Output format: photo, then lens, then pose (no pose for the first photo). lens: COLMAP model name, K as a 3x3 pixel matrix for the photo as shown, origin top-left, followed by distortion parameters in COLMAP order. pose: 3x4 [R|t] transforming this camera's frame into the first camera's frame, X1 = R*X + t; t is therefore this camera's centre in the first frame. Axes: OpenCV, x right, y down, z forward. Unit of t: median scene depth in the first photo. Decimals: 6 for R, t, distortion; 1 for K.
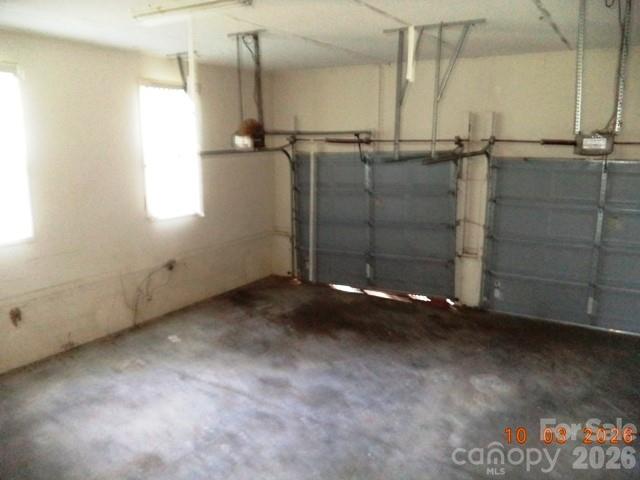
lens RADIAL K [[512.6, 0, 320.0], [0, 512.6, 240.0], [0, 0, 1]] dist [-0.040657, -0.005256]
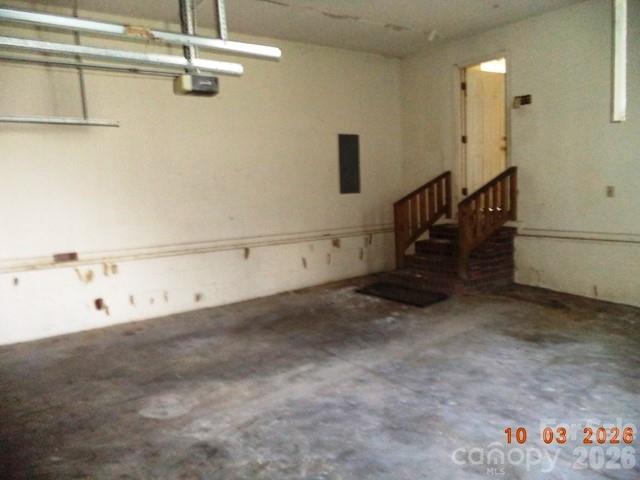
lens RADIAL K [[512.6, 0, 320.0], [0, 512.6, 240.0], [0, 0, 1]] dist [-0.040657, -0.005256]
pose [[-0.915532, -0.016694, 0.401898, -0.149887], [0.111374, 0.949556, 0.293155, -0.129130], [-0.386519, 0.313154, -0.867489, 1.618841]]
